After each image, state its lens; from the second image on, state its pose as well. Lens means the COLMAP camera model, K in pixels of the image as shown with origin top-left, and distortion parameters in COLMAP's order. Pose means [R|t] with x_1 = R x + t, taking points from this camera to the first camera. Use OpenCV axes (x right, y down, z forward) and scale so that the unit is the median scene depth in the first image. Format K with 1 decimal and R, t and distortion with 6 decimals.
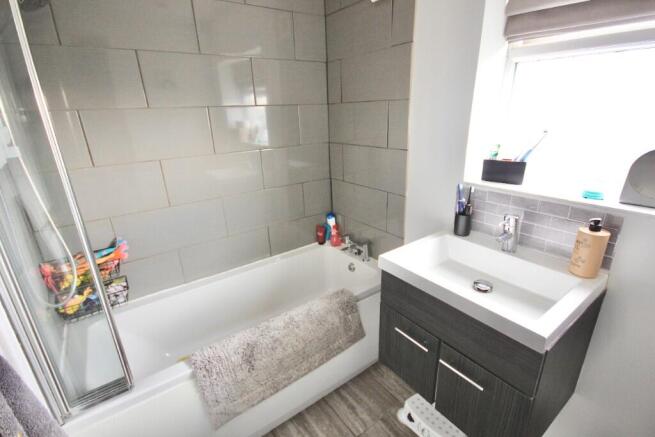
lens RADIAL K [[315.6, 0, 328.6], [0, 315.6, 219.2], [0, 0, 1]] dist [0.001880, 0.000199]
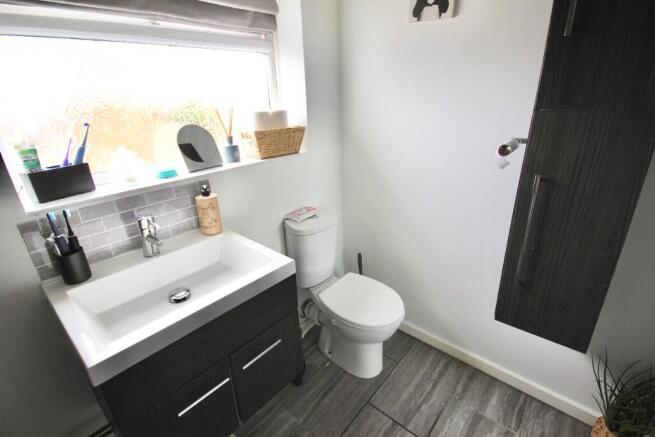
lens RADIAL K [[315.6, 0, 328.9], [0, 315.6, 218.1], [0, 0, 1]] dist [0.001880, 0.000199]
pose [[-0.225964, -0.327871, 0.917301, -0.326730], [0.362441, 0.845755, 0.391581, -0.153834], [-0.904199, 0.420951, -0.072276, 0.553246]]
